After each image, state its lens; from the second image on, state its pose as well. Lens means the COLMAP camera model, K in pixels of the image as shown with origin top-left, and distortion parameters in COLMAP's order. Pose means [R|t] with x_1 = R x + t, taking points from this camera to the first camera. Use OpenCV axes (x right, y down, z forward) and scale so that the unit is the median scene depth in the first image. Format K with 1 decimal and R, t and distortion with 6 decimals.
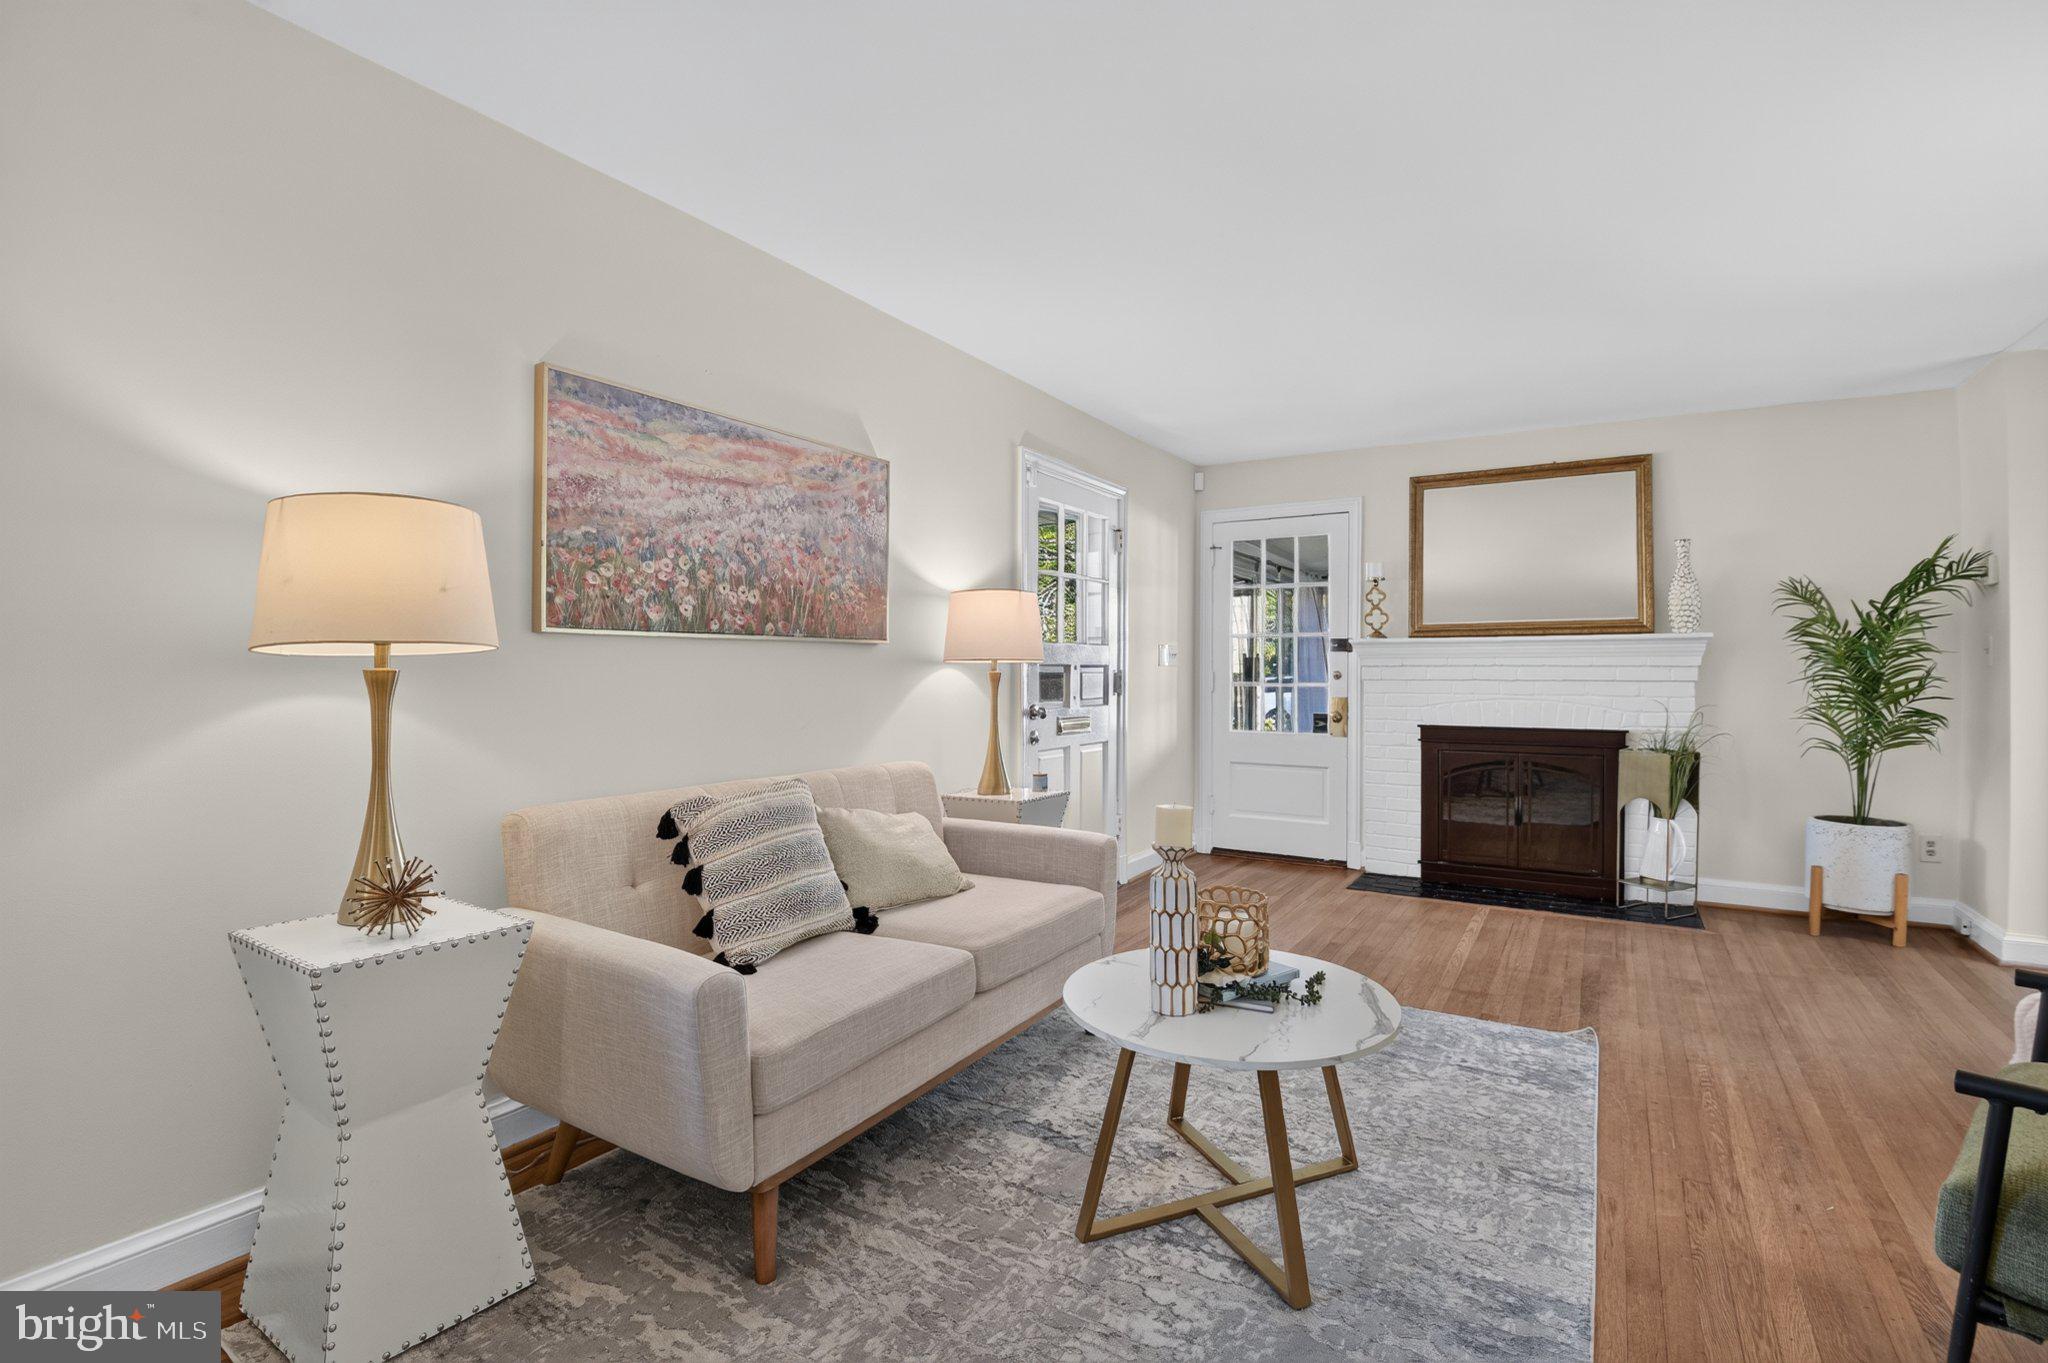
lens RADIAL K [[948.0, 0, 1024.0], [0, 948.0, 681.5], [0, 0, 1]] dist [0.019361, -0.051246]
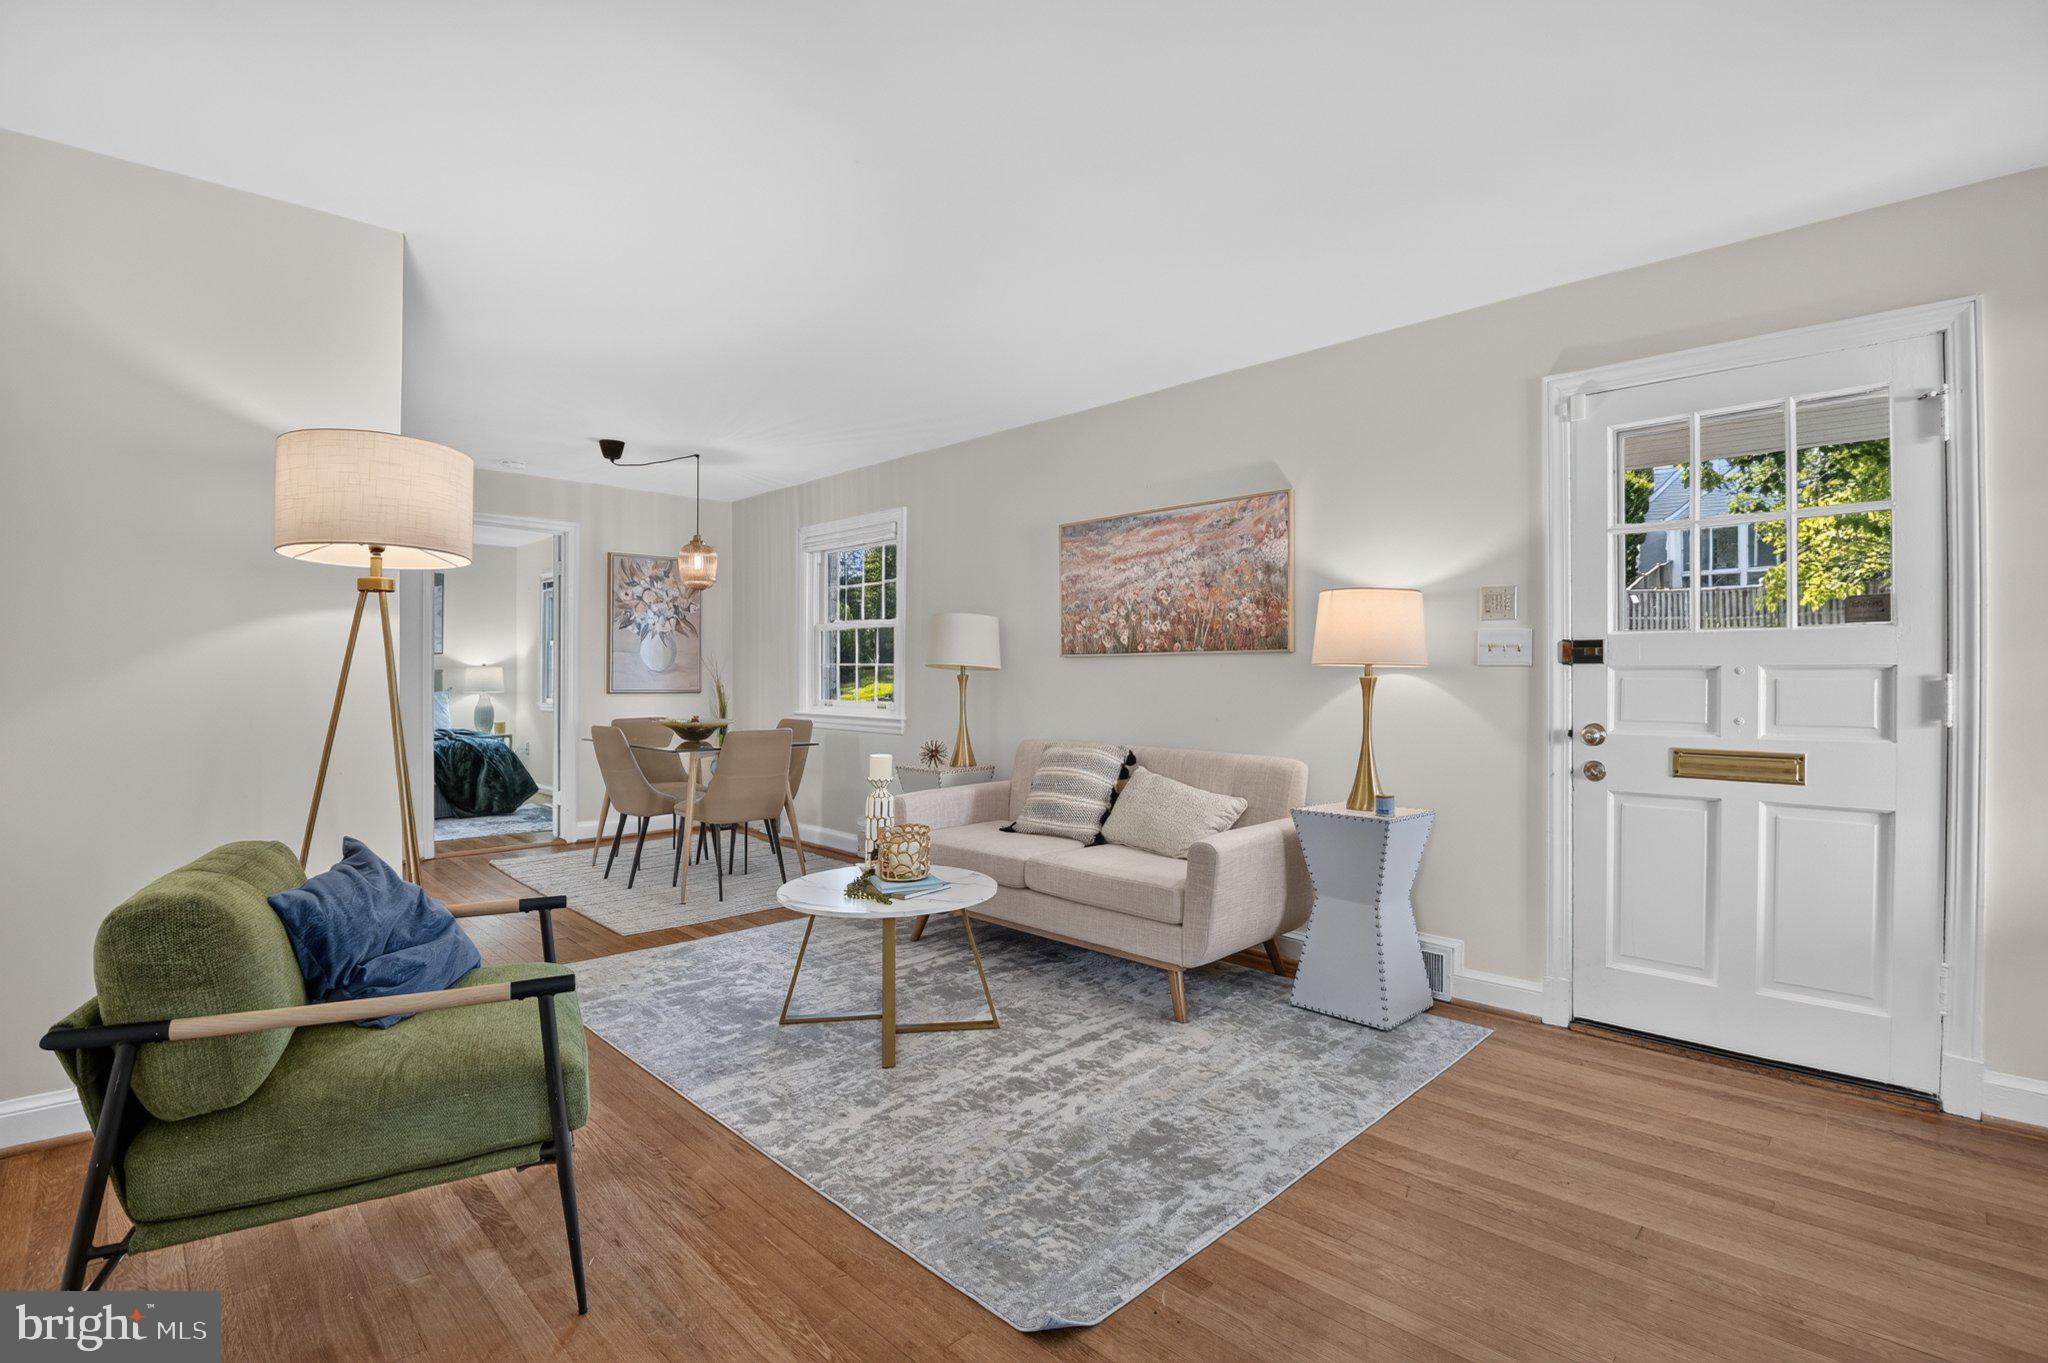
lens RADIAL K [[924.5, 0, 1034.8], [0, 924.5, 662.2], [0, 0, 1]] dist [-0.002974, -0.000618]
pose [[-0.235433, -0.007967, -0.971858, 1.020064], [-0.007780, 0.999950, -0.006312, -0.019045], [0.971859, 0.006075, -0.235483, 0.996964]]
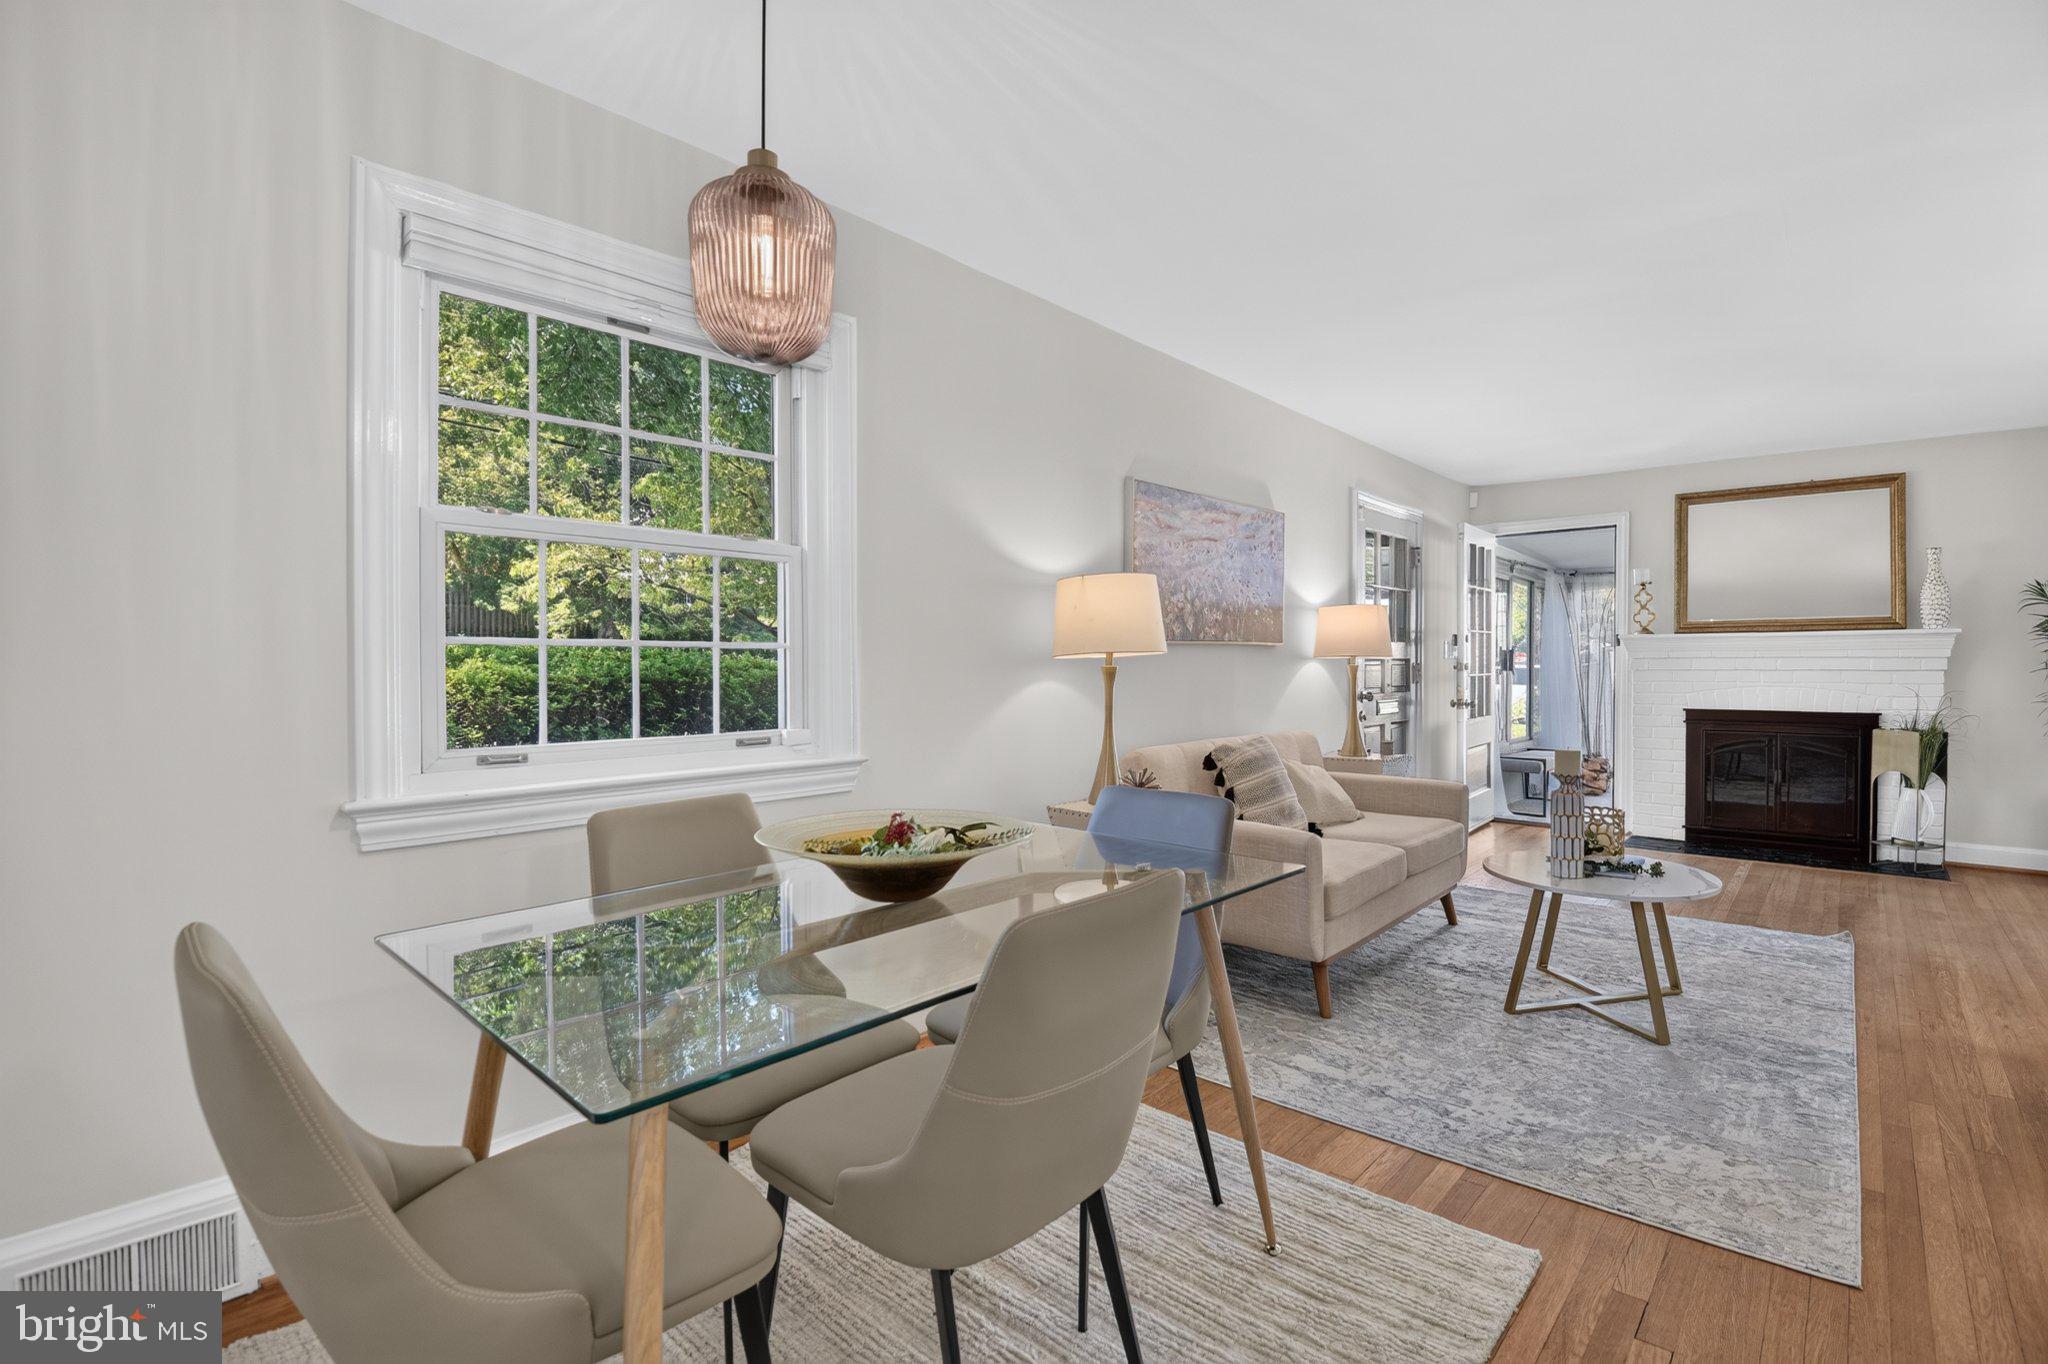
lens RADIAL K [[950.9, 0, 1024.0], [0, 950.9, 682.0], [0, 0, 1]] dist [-0.001545, -0.022889]
pose [[0.984530, -0.000186, -0.175215, -0.283557], [0.002150, 0.999937, 0.011021, -0.002078], [0.175202, -0.011227, 0.984469, -0.448207]]
